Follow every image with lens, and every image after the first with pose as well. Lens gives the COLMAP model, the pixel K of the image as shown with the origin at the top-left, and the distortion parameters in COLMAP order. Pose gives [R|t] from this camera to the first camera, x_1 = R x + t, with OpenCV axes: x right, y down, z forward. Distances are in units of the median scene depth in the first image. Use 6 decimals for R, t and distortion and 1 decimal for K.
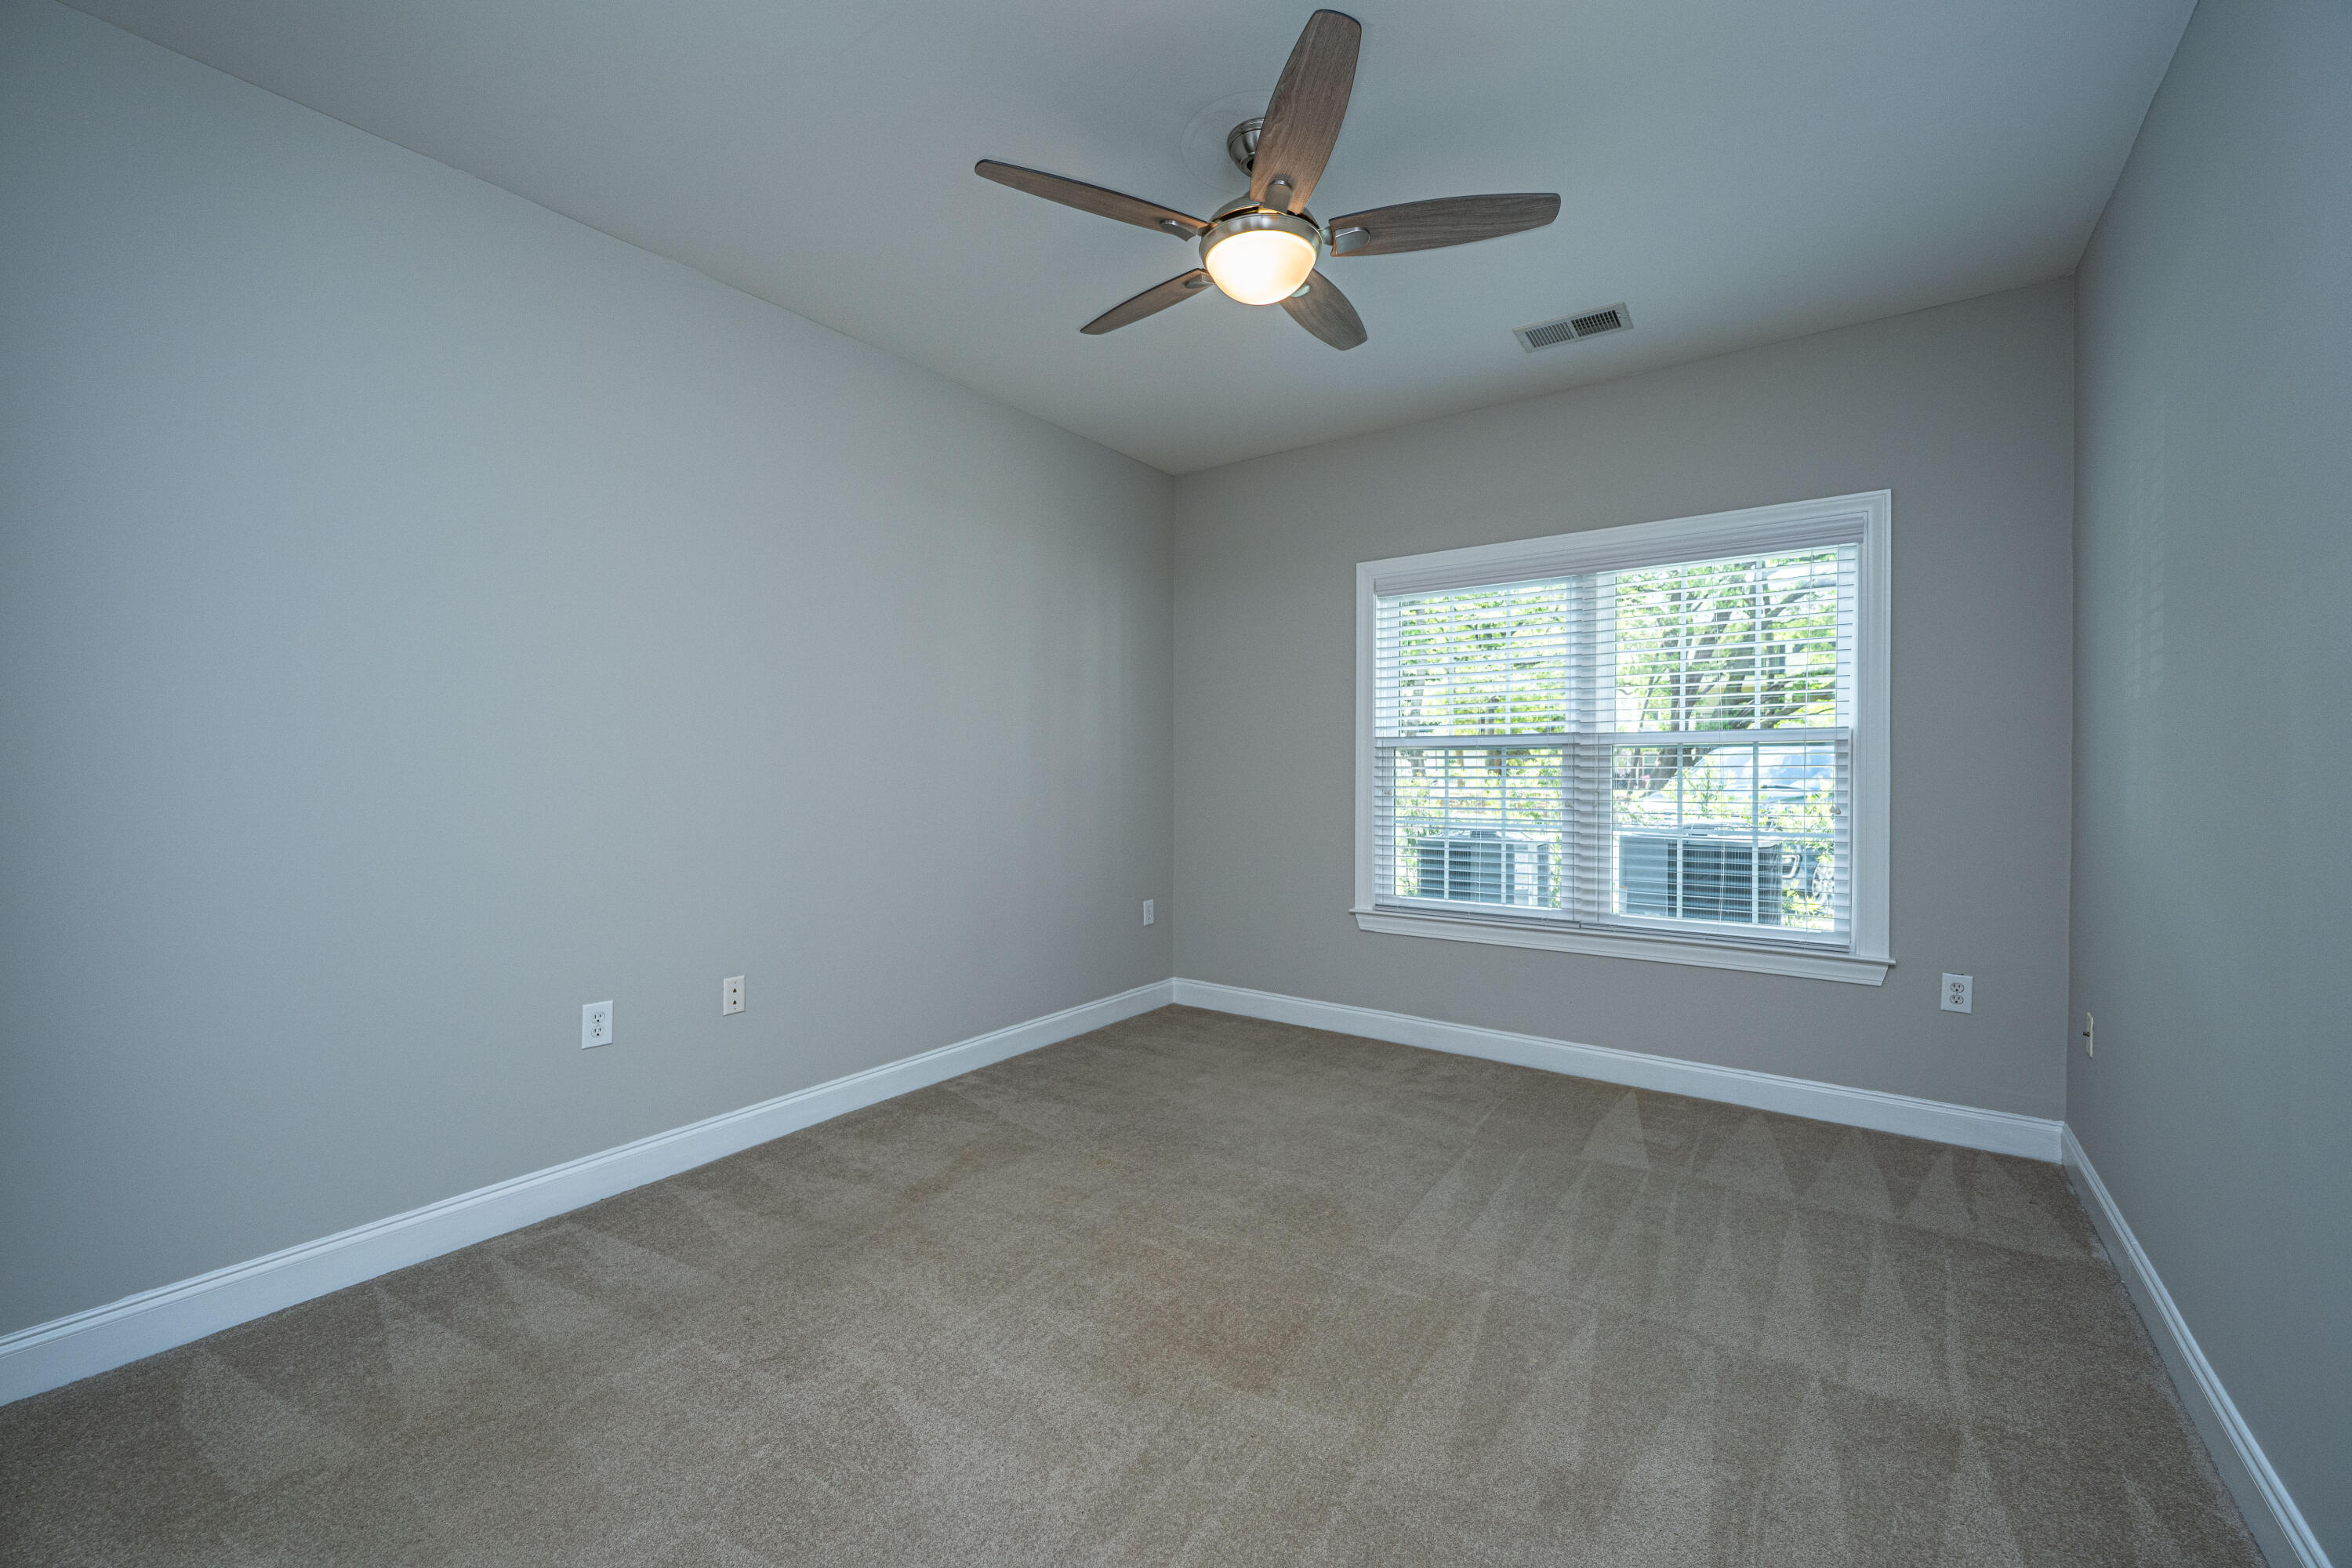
lens RADIAL K [[969.3, 0, 1172.5], [0, 969.3, 769.6], [0, 0, 1]] dist [-0.006636, -0.000112]
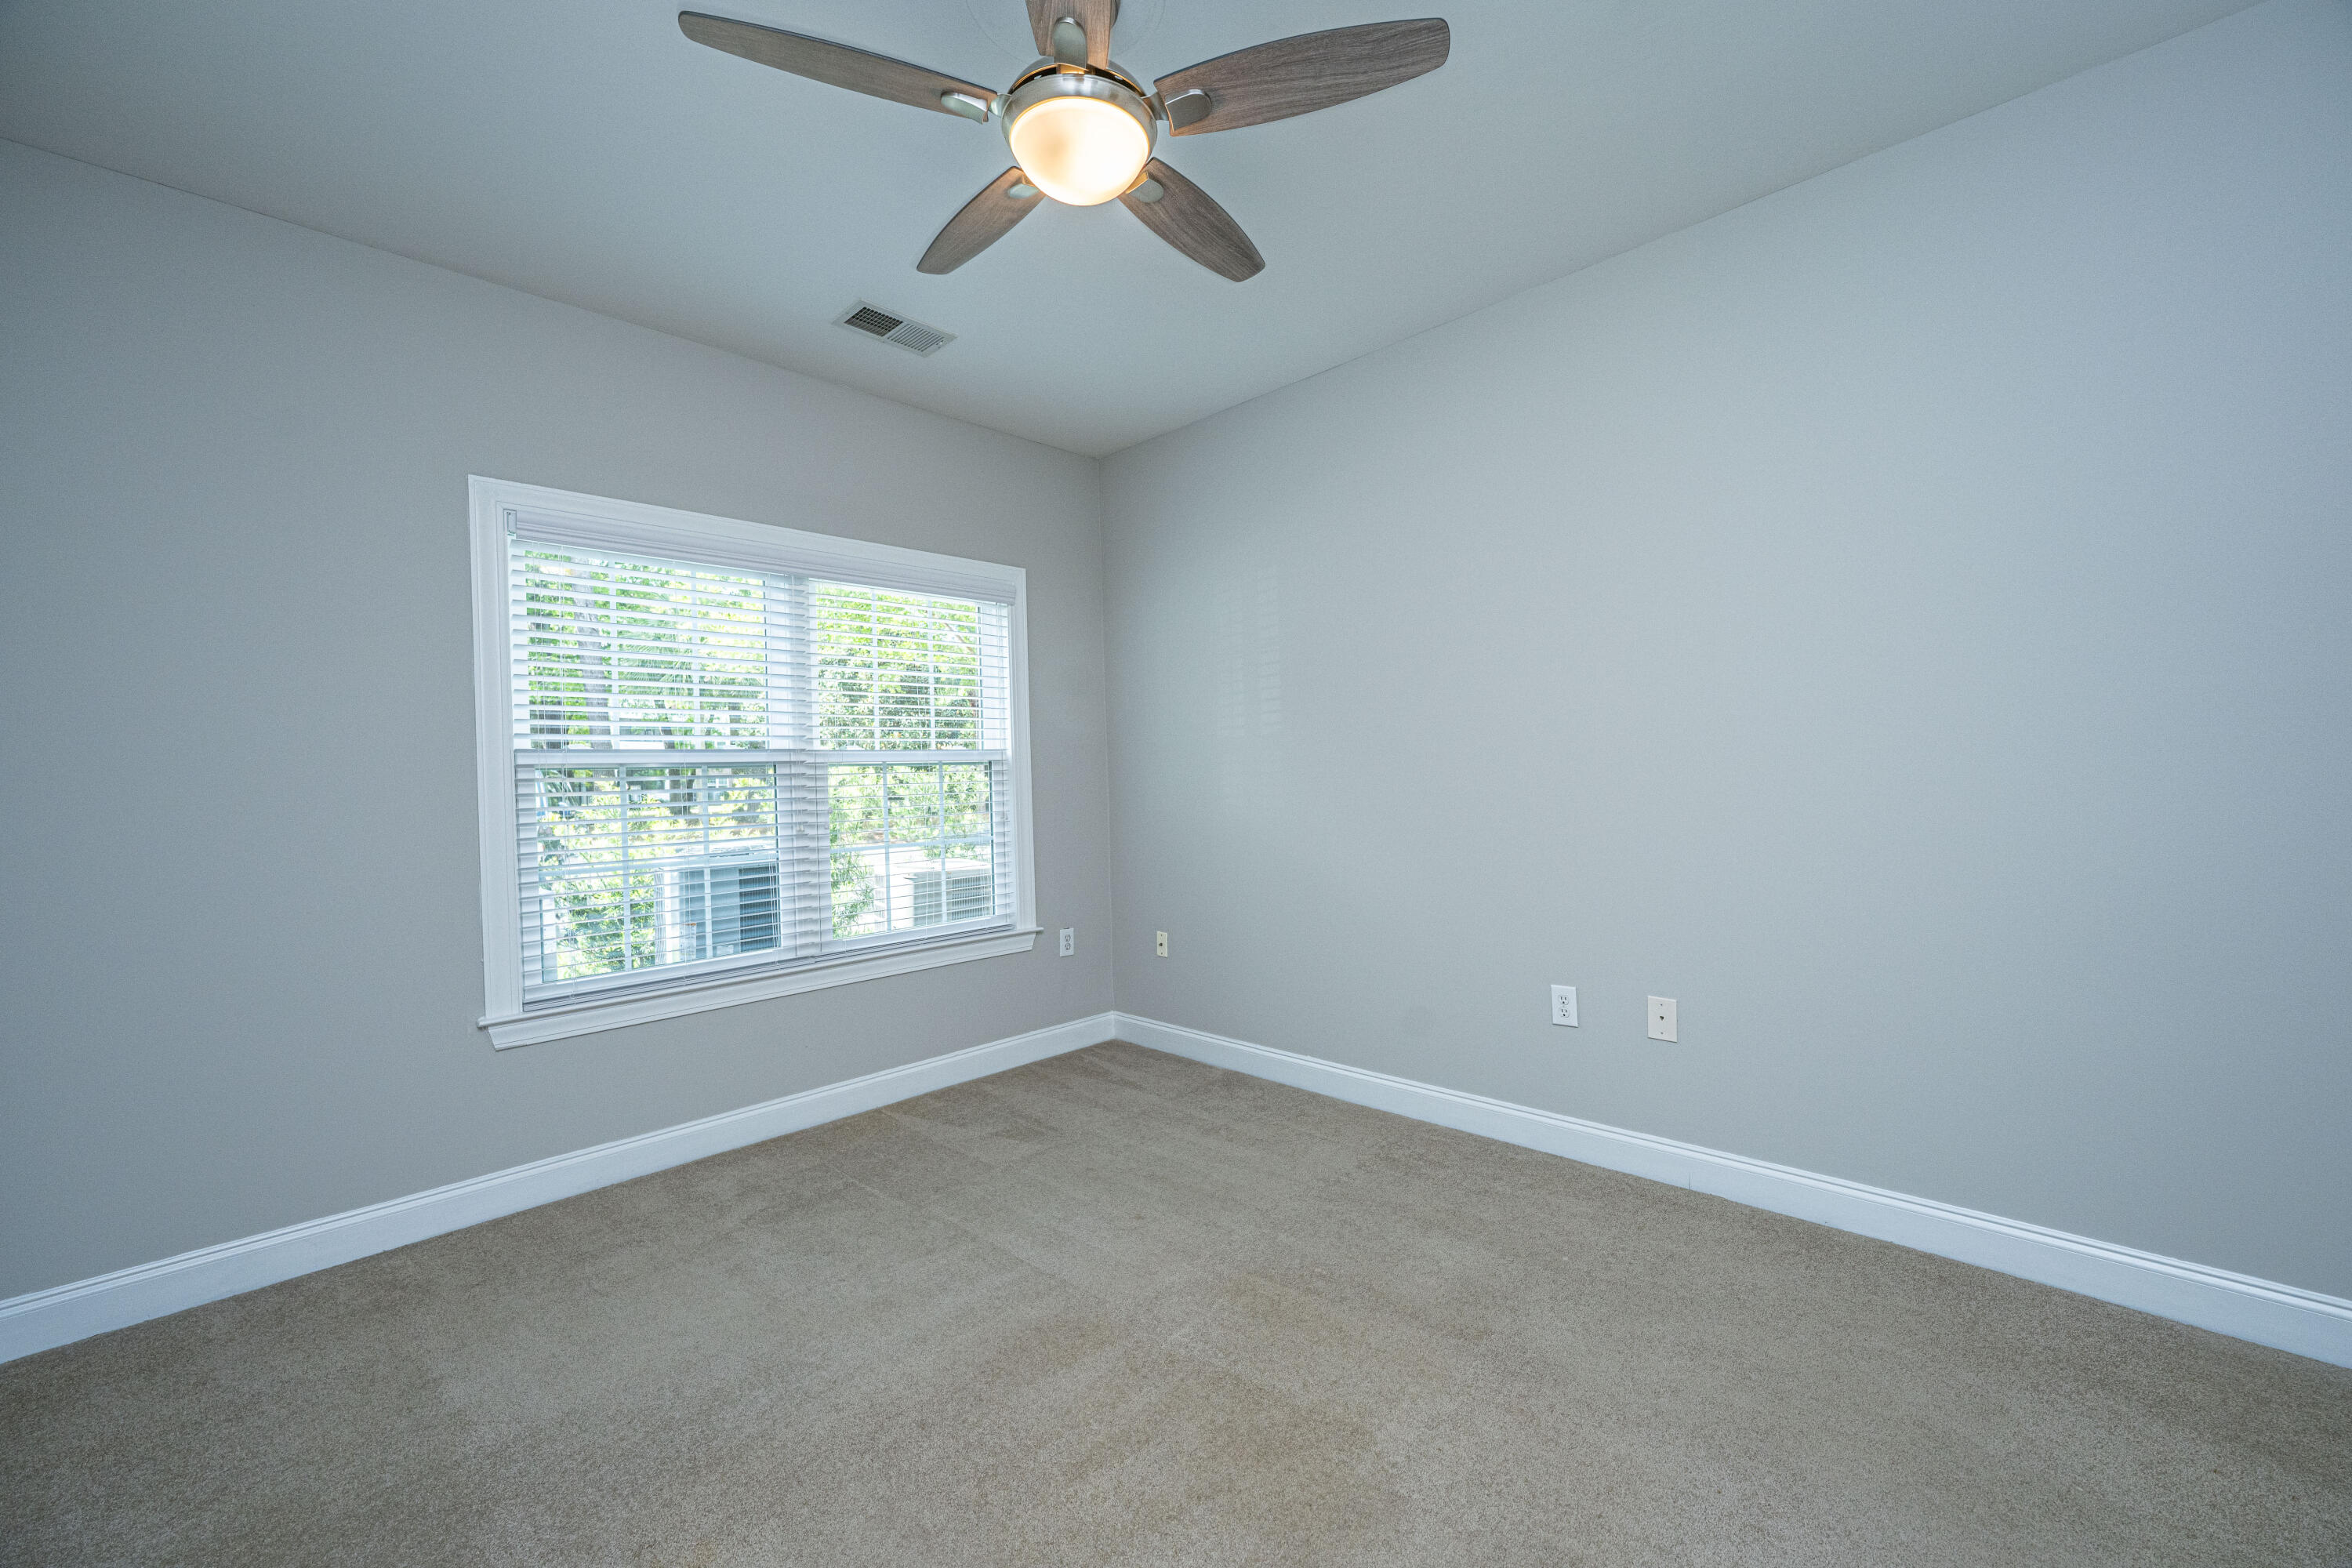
lens RADIAL K [[960.8, 0, 1164.9], [0, 960.8, 782.8], [0, 0, 1]] dist [-0.001210, 0.000058]
pose [[0.121203, -0.006101, 0.992609, -0.492078], [0.032404, 0.999472, 0.002187, 0.002734], [-0.992099, 0.031899, 0.121337, 0.617372]]
